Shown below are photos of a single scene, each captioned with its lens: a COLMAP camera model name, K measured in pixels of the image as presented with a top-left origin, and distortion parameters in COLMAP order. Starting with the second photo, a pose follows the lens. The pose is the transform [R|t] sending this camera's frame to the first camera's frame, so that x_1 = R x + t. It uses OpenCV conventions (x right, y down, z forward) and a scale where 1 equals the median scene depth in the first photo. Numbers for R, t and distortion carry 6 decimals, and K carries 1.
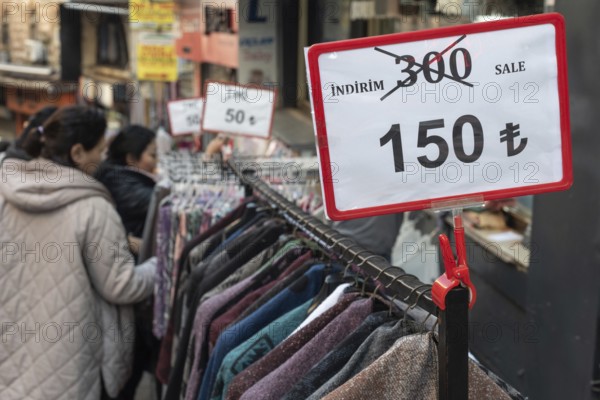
lens RADIAL K [[758.1, 0, 300.0], [0, 758.1, 200.0], [0, 0, 1]] dist [-0.006752, -0.007609]
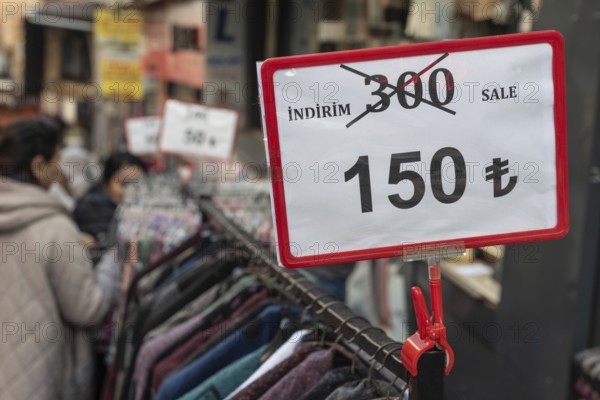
lens RADIAL K [[758.1, 0, 300.0], [0, 758.1, 200.0], [0, 0, 1]] dist [-0.006752, -0.007609]
pose [[0.998722, 0.024001, 0.044475, 0.013412], [-0.022735, 0.999328, -0.028764, -0.017419], [-0.045136, 0.027716, 0.998596, 0.112513]]
